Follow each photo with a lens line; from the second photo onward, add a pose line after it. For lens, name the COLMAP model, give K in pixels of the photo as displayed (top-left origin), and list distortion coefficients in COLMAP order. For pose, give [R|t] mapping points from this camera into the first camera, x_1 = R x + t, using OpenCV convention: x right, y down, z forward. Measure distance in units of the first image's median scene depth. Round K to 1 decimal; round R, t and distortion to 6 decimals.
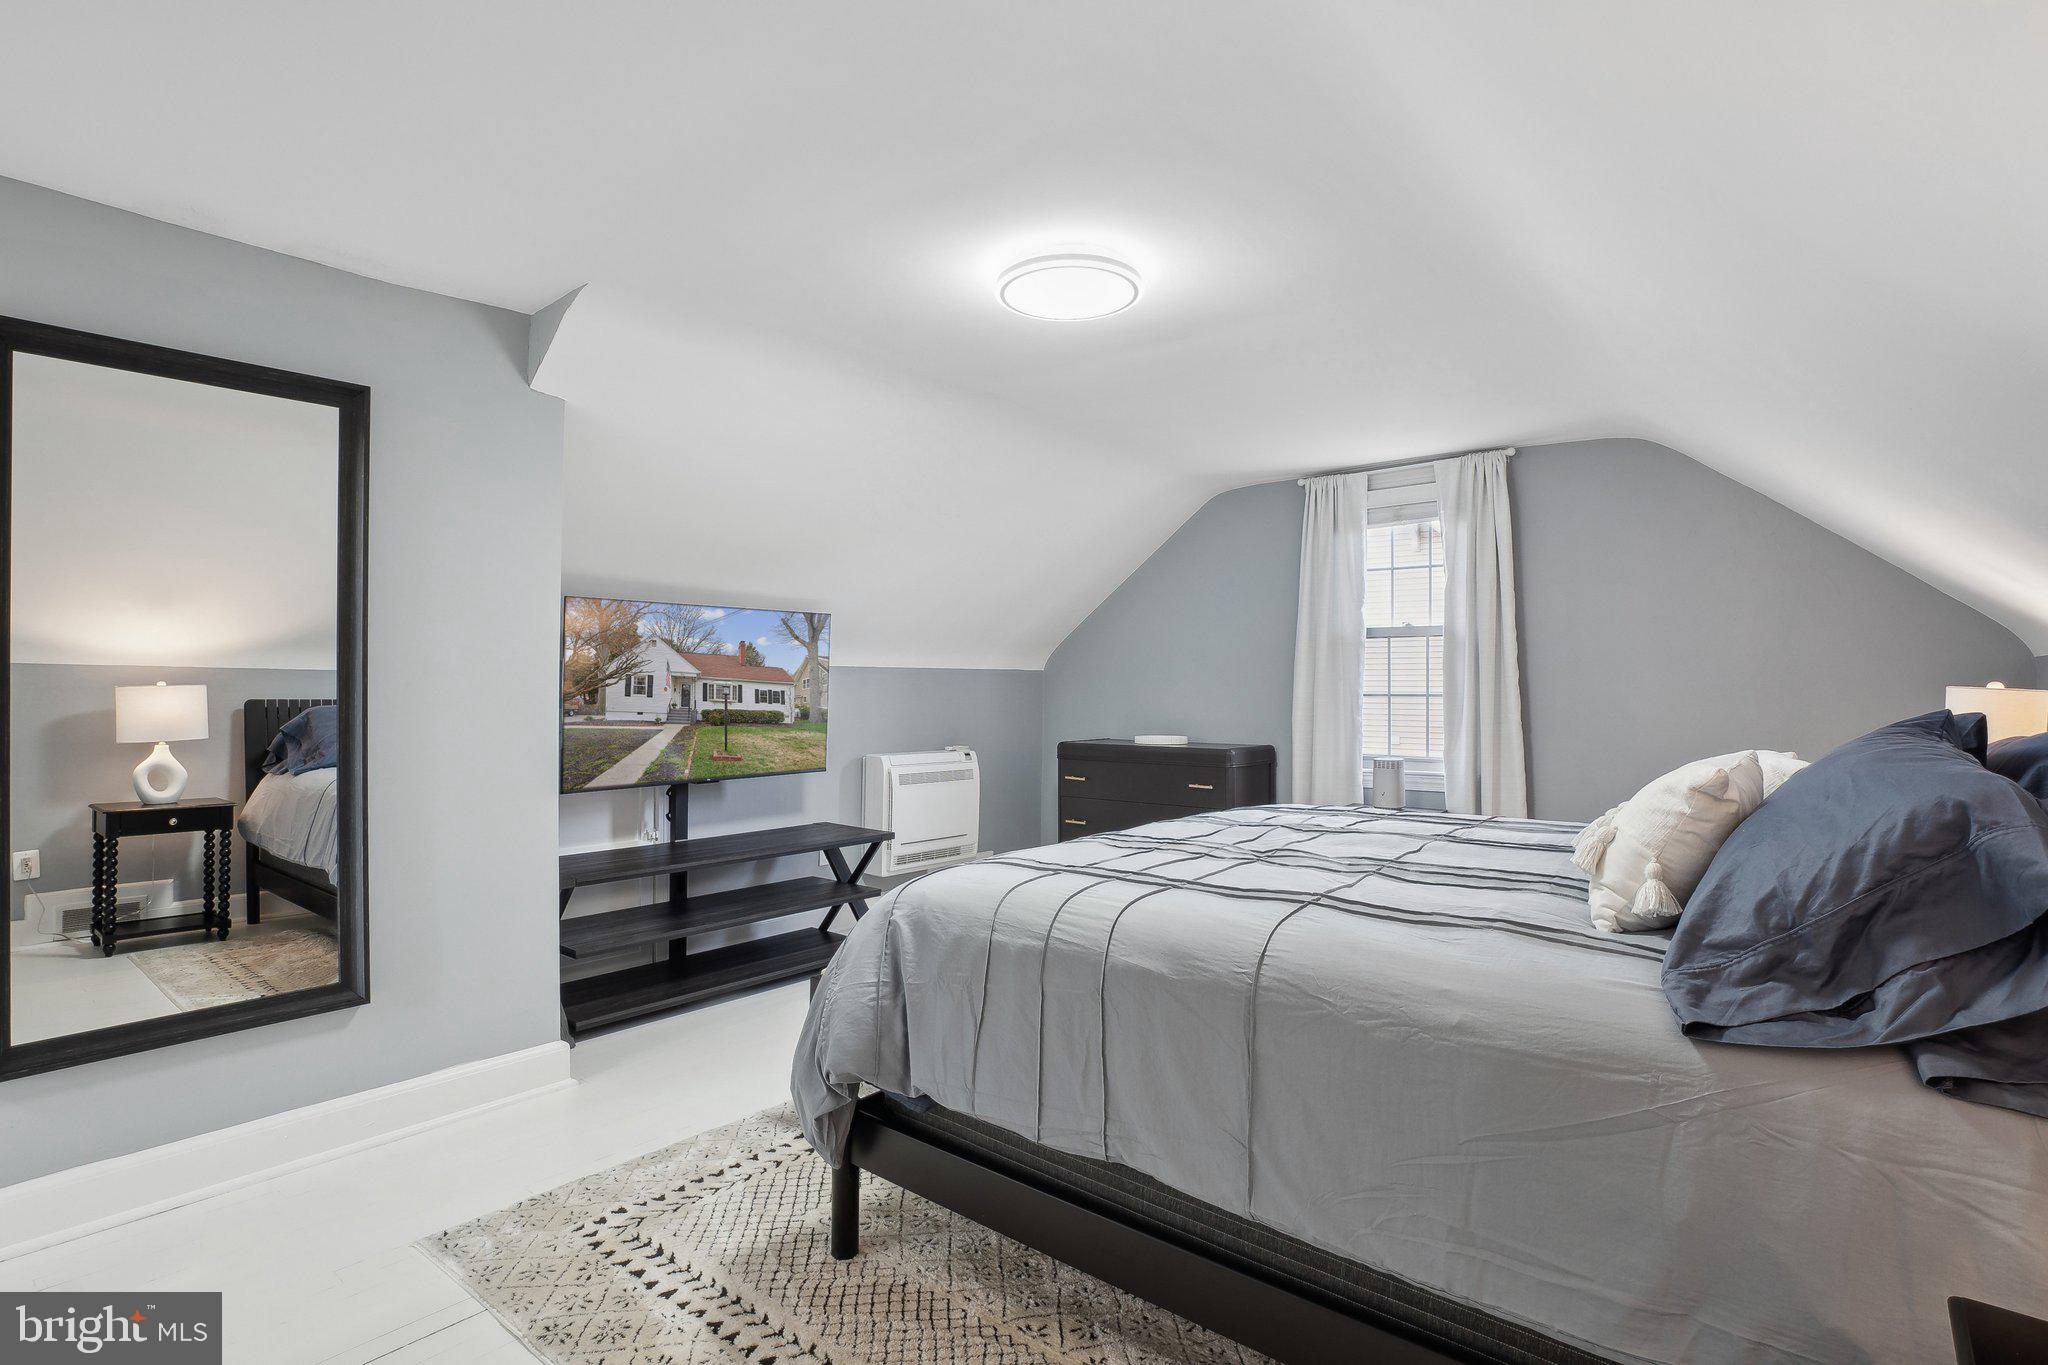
lens RADIAL K [[977.6, 0, 1024.0], [0, 977.6, 682.5], [0, 0, 1]] dist [-0.077647, 0.000258]
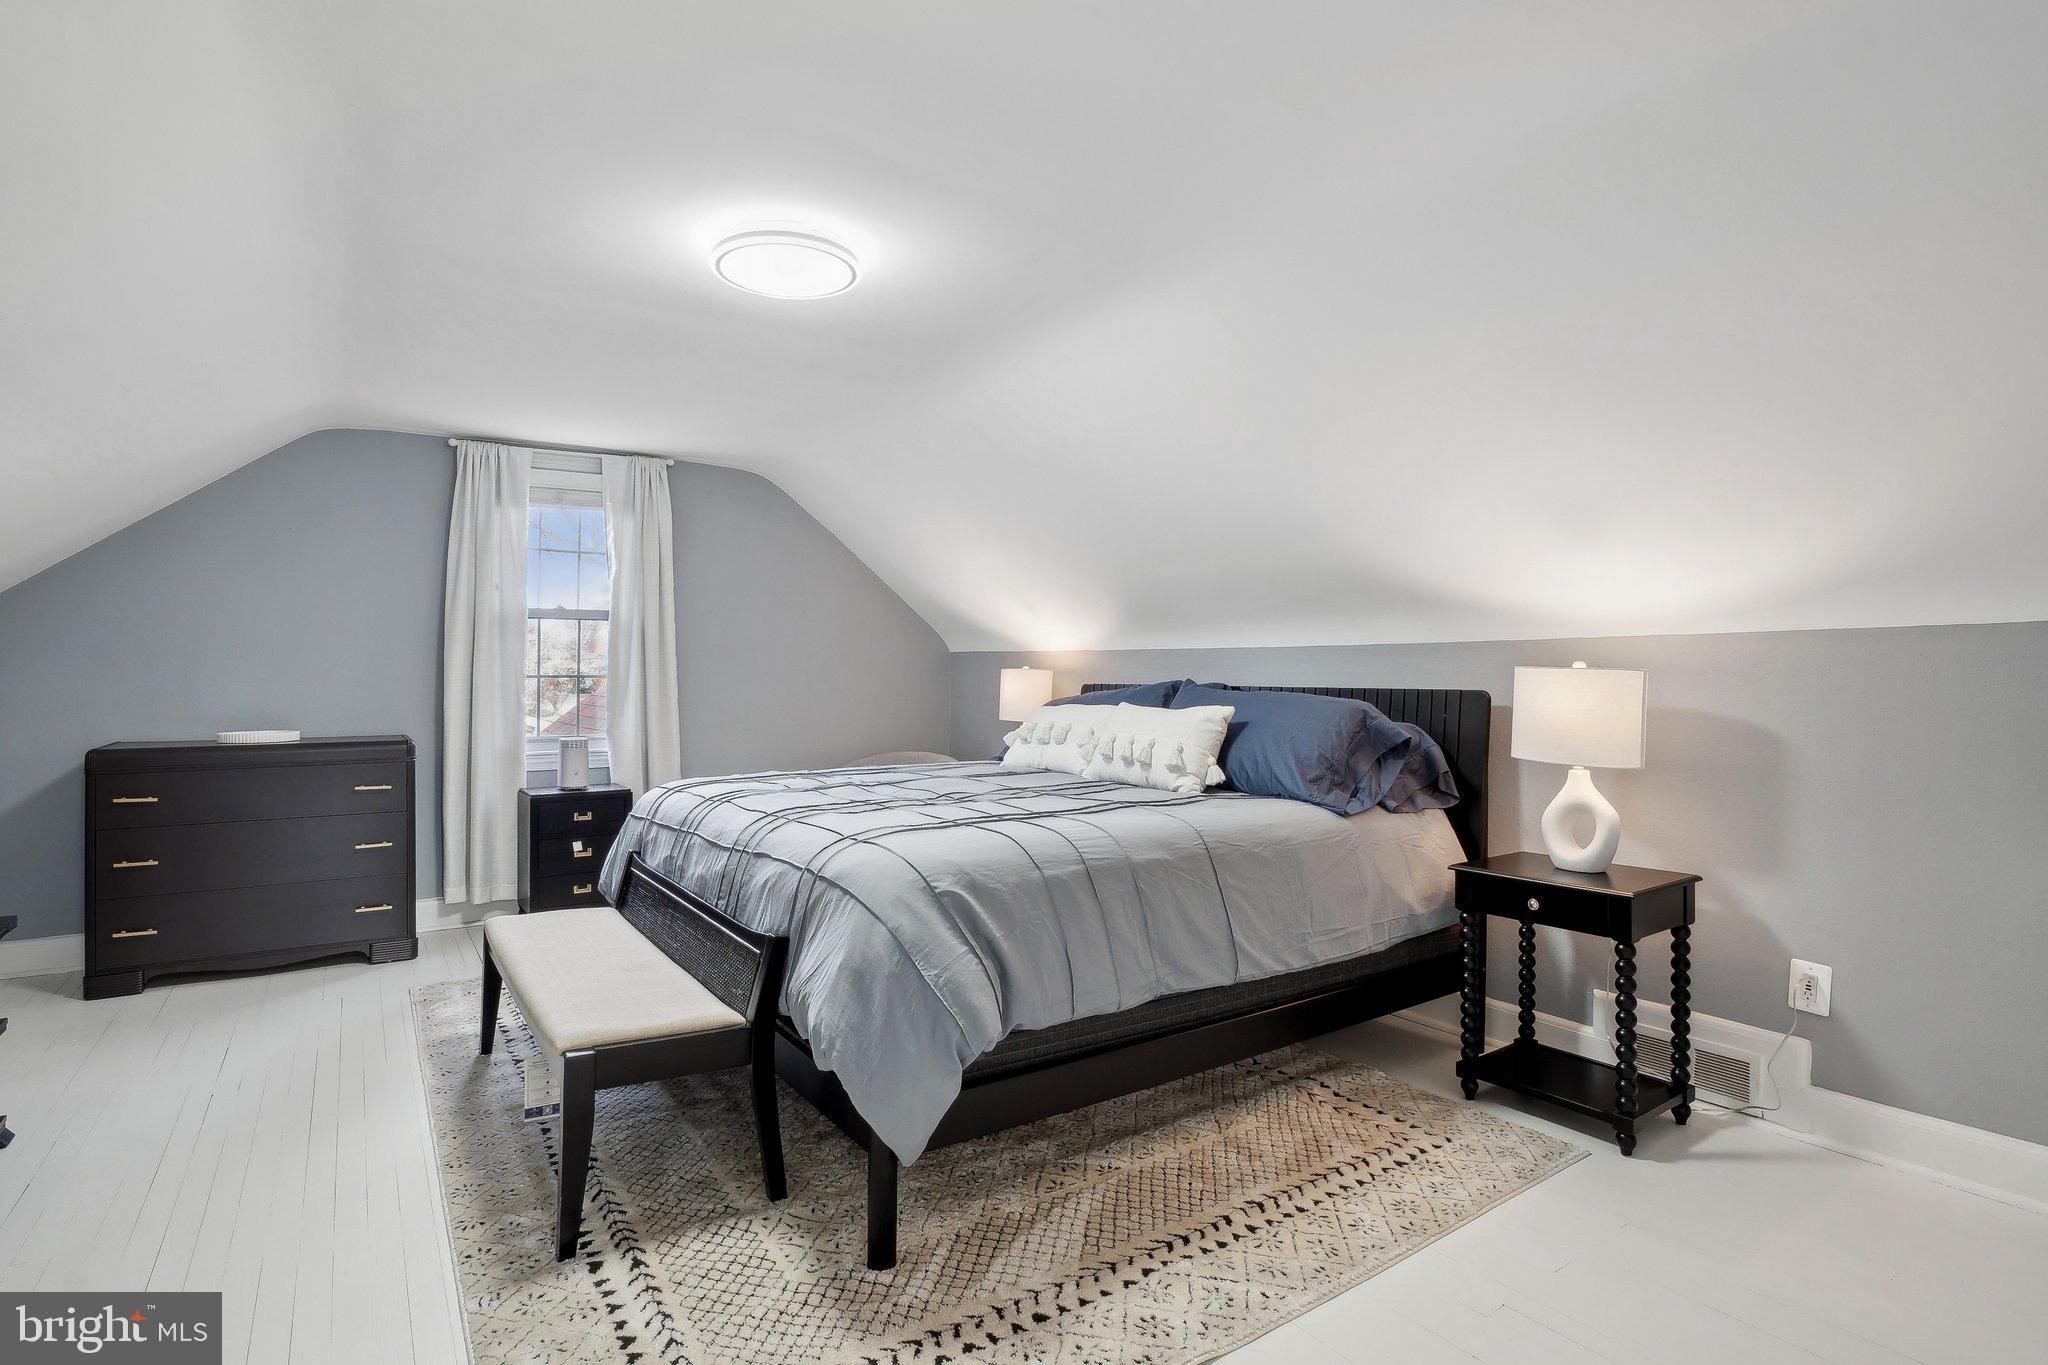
lens RADIAL K [[977.6, 0, 1024.0], [0, 977.6, 682.5], [0, 0, 1]] dist [-0.077647, 0.000258]
pose [[0.283881, -0.006722, 0.958836, -0.456197], [-0.009384, 0.999908, 0.009788, 0.004629], [-0.958814, -0.011777, 0.283792, 0.261580]]
